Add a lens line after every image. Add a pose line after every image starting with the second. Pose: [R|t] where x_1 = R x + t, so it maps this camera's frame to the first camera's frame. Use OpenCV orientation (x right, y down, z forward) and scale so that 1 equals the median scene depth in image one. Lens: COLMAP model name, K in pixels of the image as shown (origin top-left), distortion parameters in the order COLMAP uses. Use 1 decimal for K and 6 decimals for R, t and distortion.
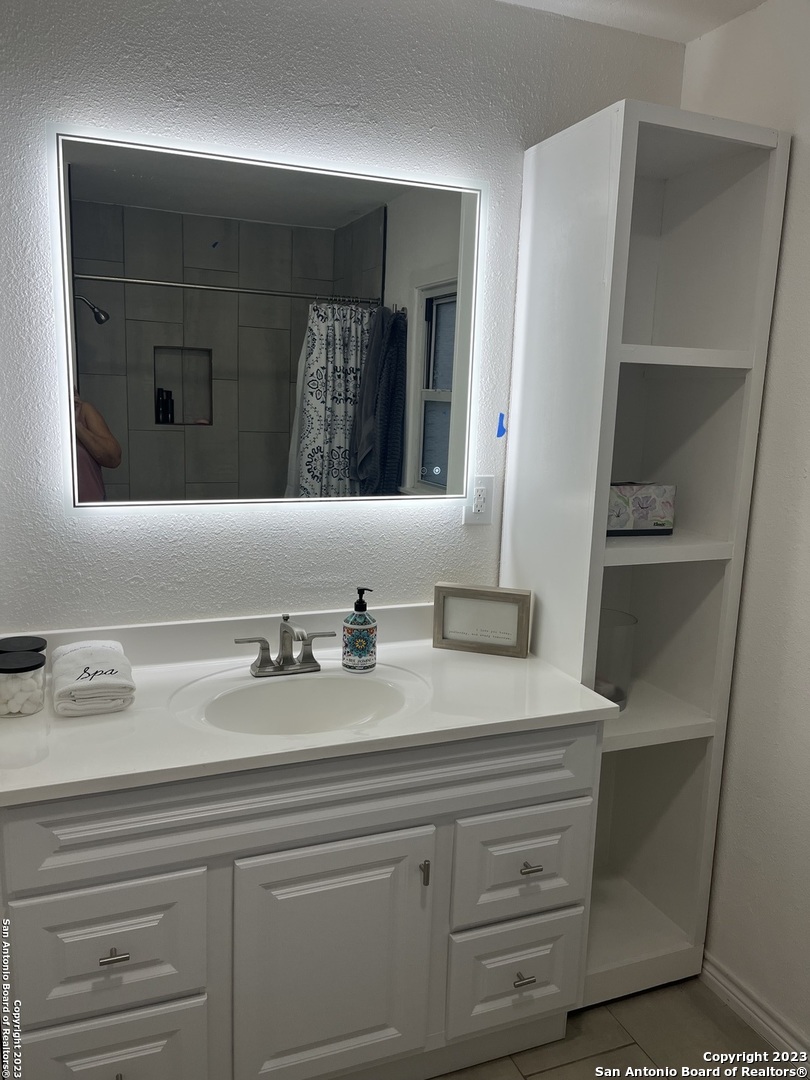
lens RADIAL K [[827.9, 0, 402.3], [0, 827.9, 538.4], [0, 0, 1]] dist [0.047099, -0.054069]
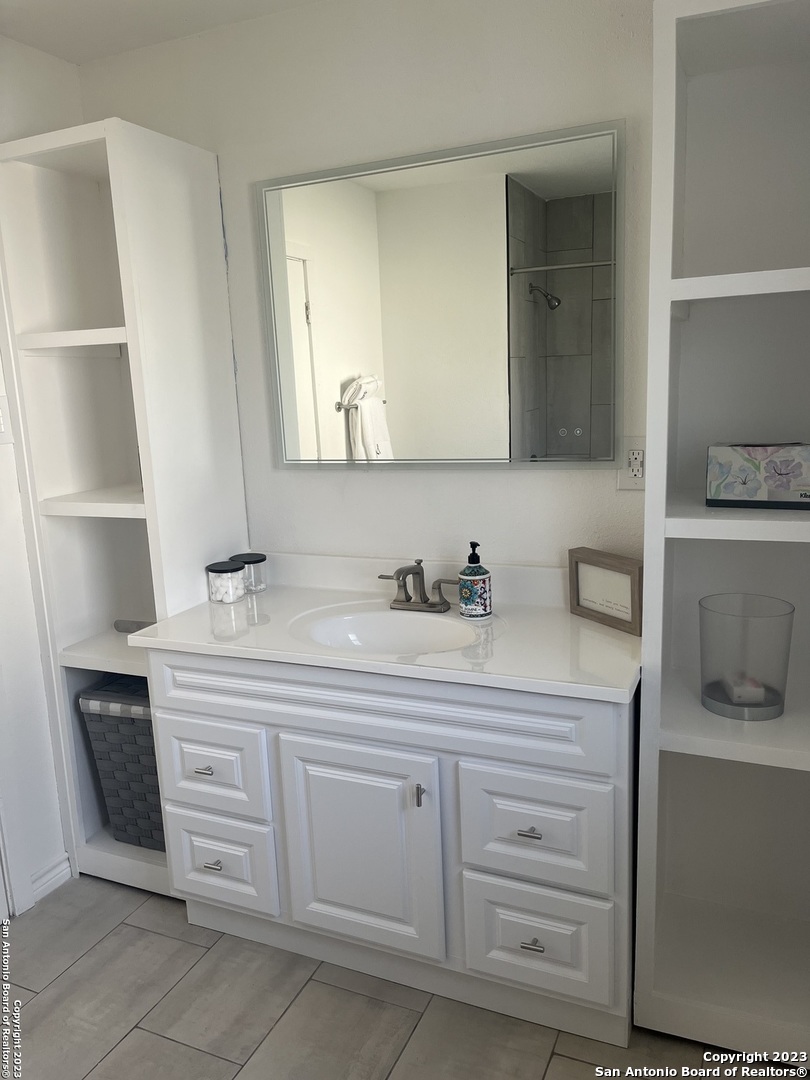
lens RADIAL K [[827.9, 0, 373.7], [0, 827.9, 545.0], [0, 0, 1]] dist [0.047099, -0.054069]
pose [[0.687388, 0.083868, -0.721432, 0.629991], [-0.063518, 0.996446, 0.055318, 0.012360], [0.723507, 0.007799, 0.690273, 0.162671]]
